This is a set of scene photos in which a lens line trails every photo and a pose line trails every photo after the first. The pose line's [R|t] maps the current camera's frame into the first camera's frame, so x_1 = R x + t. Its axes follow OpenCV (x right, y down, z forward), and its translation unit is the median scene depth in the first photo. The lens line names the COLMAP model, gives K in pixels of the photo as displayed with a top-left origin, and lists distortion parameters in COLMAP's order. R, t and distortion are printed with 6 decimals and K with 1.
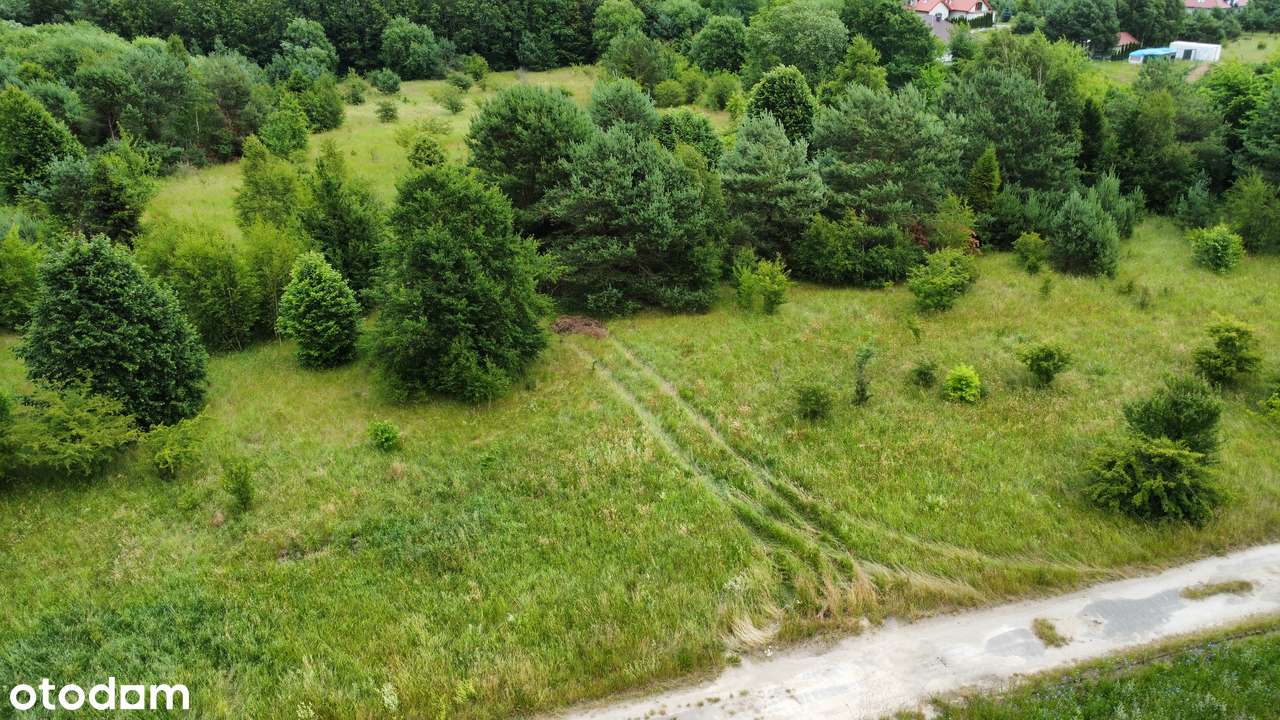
lens RADIAL K [[928.6, 0, 640.0], [0, 928.6, 357.7], [0, 0, 1]] dist [-0.035274, 0.001096]
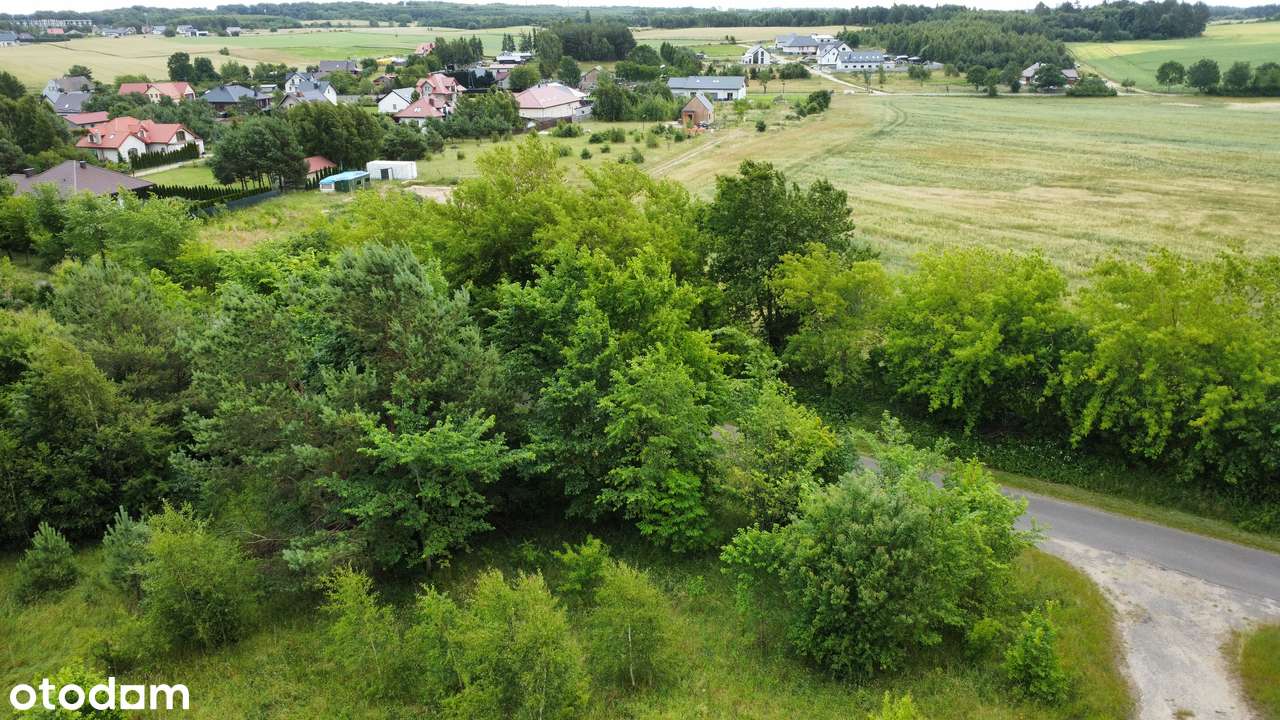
lens RADIAL K [[928.6, 0, 640.5], [0, 928.6, 363.9], [0, 0, 1]] dist [-0.035274, 0.001096]
pose [[0.776736, -0.219749, 0.590247, 0.791867], [0.278606, 0.960363, -0.009088, -0.265597], [-0.564854, 0.171505, 0.807172, 0.535959]]
